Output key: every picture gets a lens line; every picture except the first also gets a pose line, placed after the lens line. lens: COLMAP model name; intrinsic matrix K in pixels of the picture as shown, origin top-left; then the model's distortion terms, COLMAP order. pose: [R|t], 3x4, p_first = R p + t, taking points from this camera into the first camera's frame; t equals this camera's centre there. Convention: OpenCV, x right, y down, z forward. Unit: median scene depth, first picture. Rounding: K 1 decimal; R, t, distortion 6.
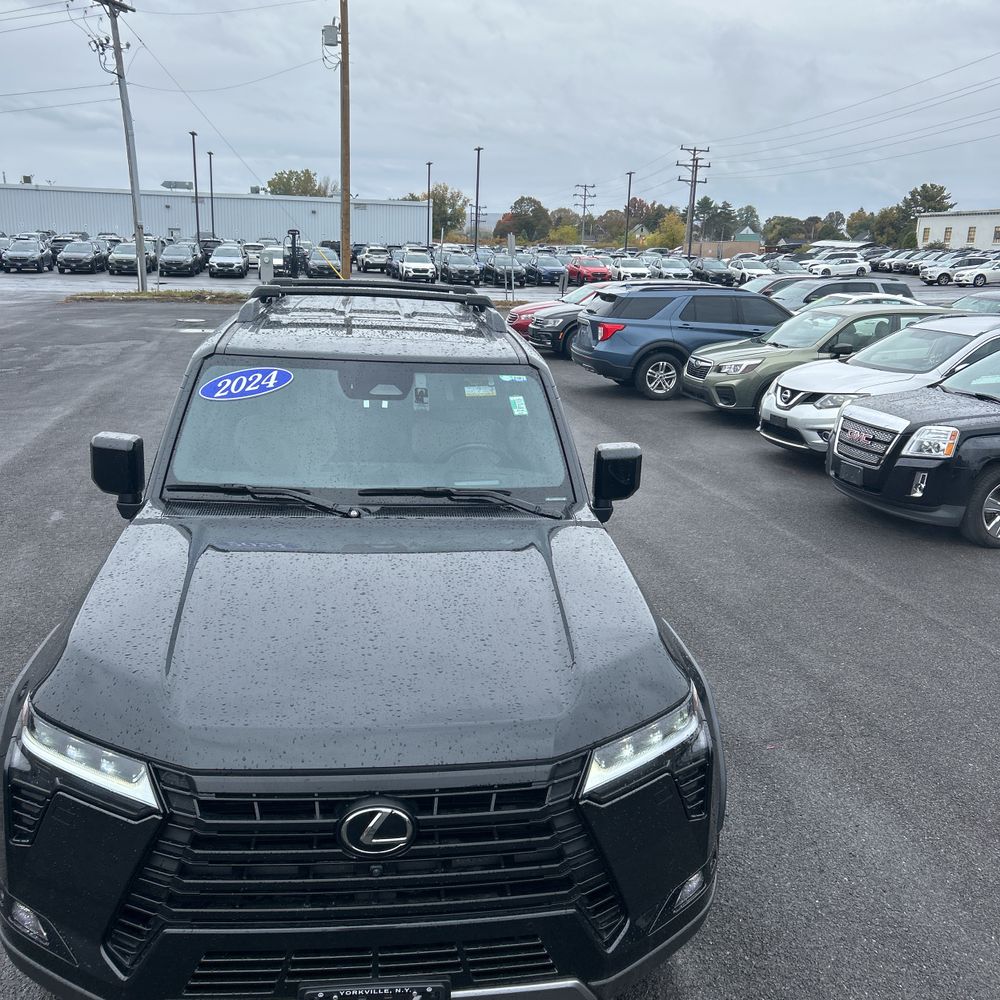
lens RADIAL K [[1023.1, 0, 500.4], [0, 1023.1, 513.2], [0, 0, 1]] dist [0.093433, -0.140538]
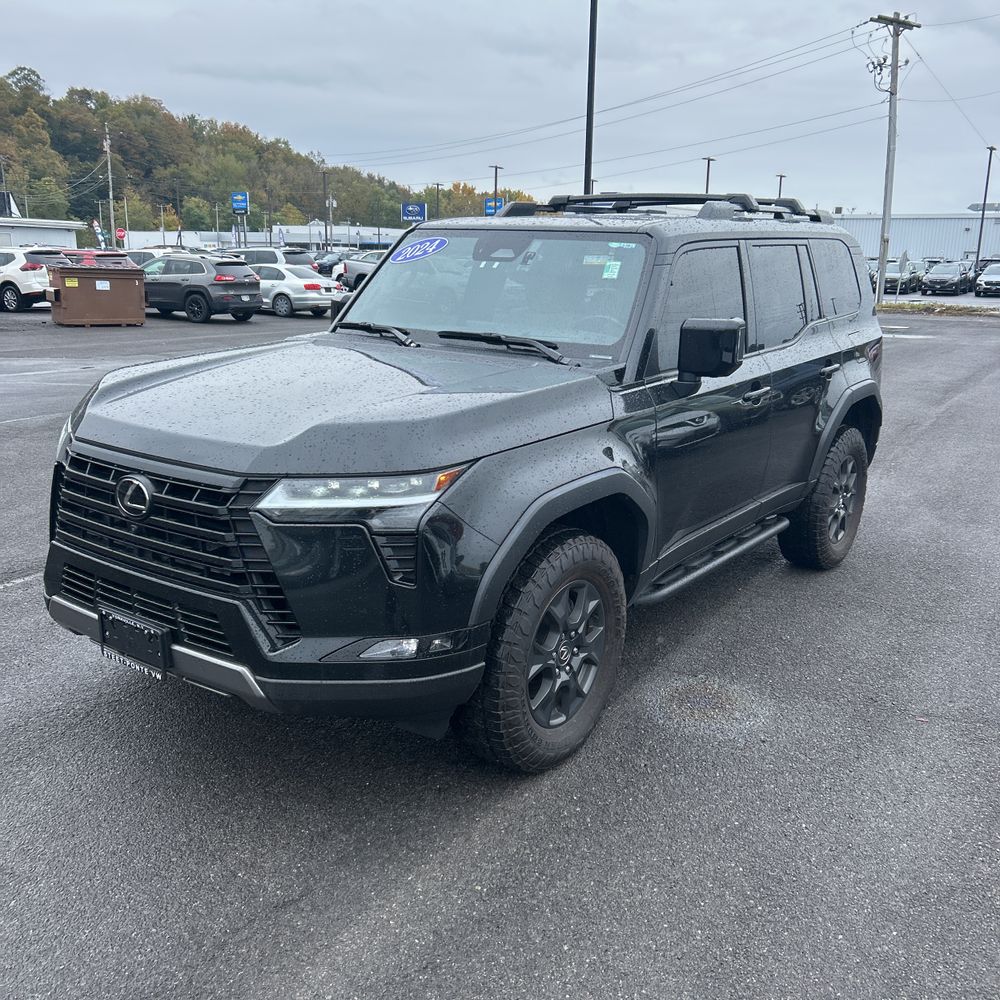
lens RADIAL K [[1025.8, 0, 498.2], [0, 1025.8, 510.3], [0, 0, 1]] dist [0.072715, -0.107198]
pose [[0.729133, 0.147115, -0.668373, 0.627005], [-0.171021, 0.984805, 0.030196, 0.113522], [0.662659, 0.092289, 0.743213, 0.178905]]
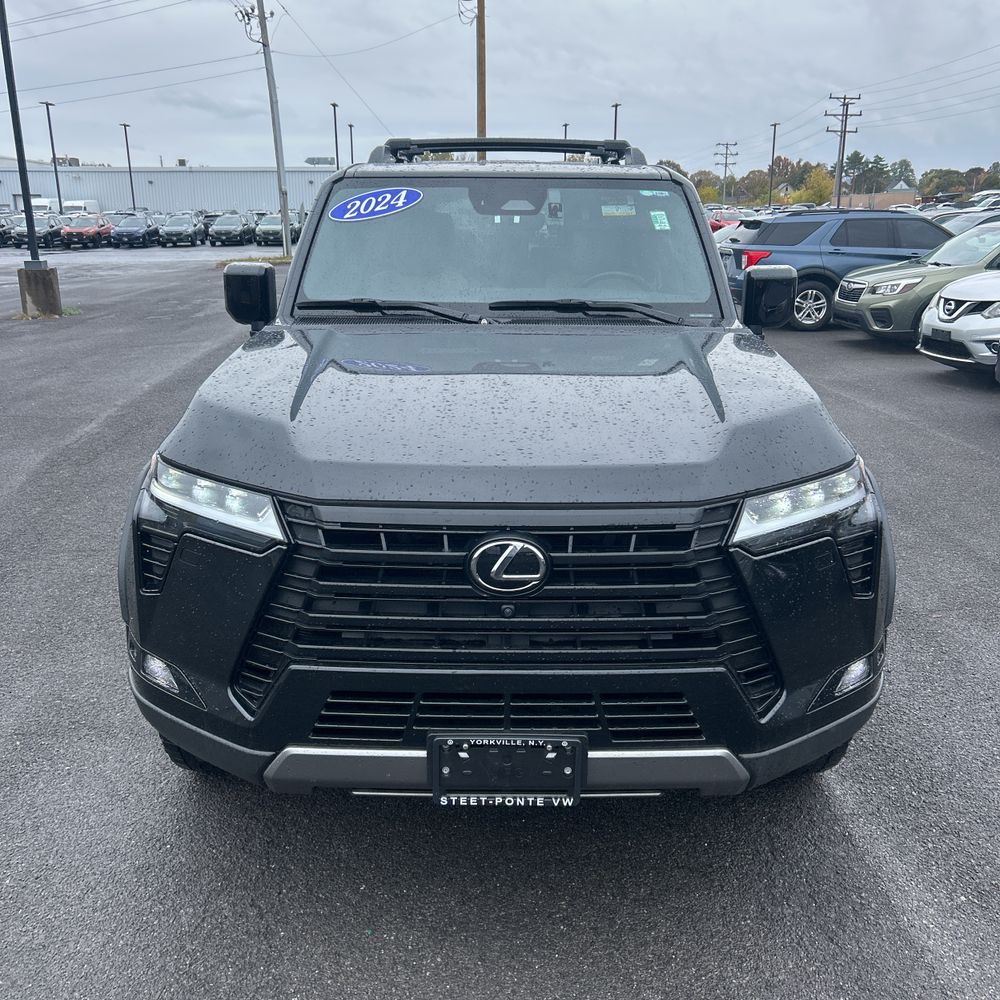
lens RADIAL K [[1025.8, 0, 498.2], [0, 1025.8, 510.3], [0, 0, 1]] dist [0.072715, -0.107198]
pose [[0.990954, -0.000479, -0.134202, -0.002017], [0.003141, 0.999803, 0.019621, 0.133347], [0.134166, -0.019865, 0.990760, 0.044242]]
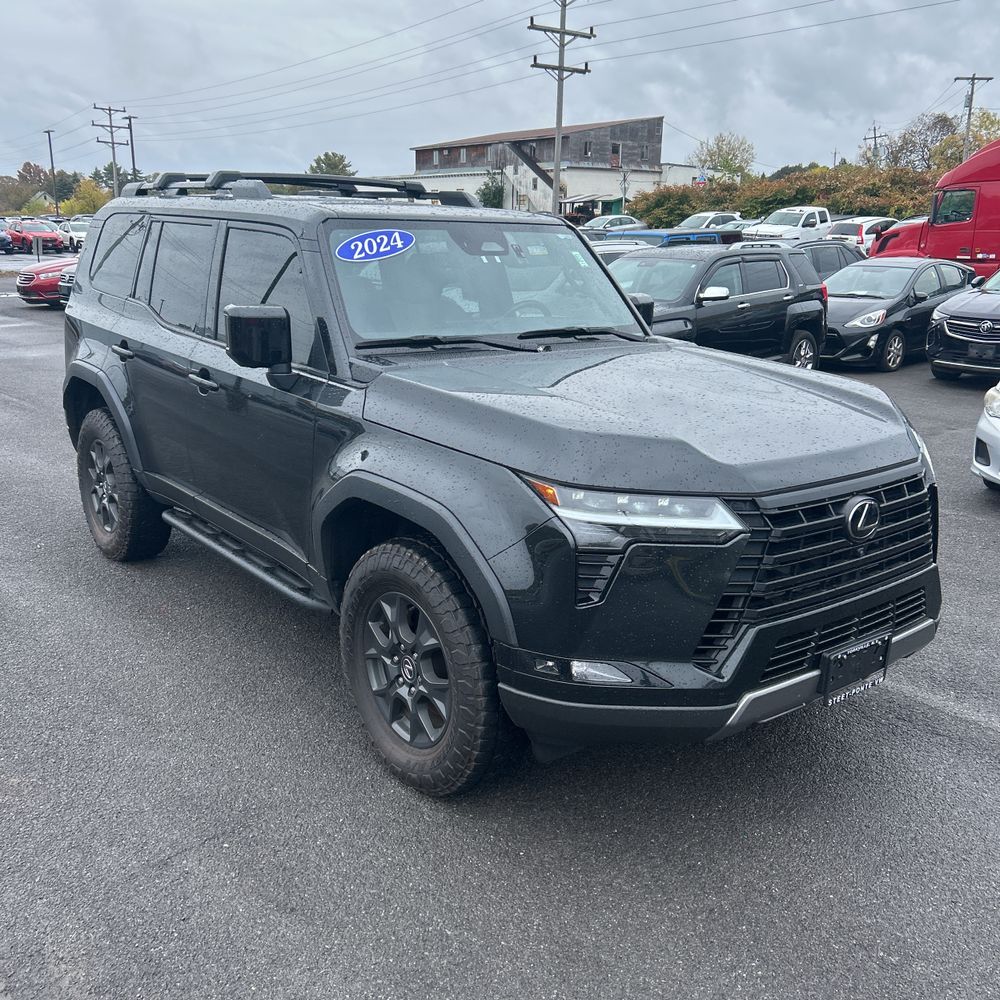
lens RADIAL K [[1025.8, 0, 498.2], [0, 1025.8, 510.3], [0, 0, 1]] dist [0.072715, -0.107198]
pose [[0.853007, -0.163985, 0.495467, -0.644039], [0.152496, 0.986238, 0.063875, 0.079931], [-0.499123, 0.021071, 0.866275, 0.057546]]
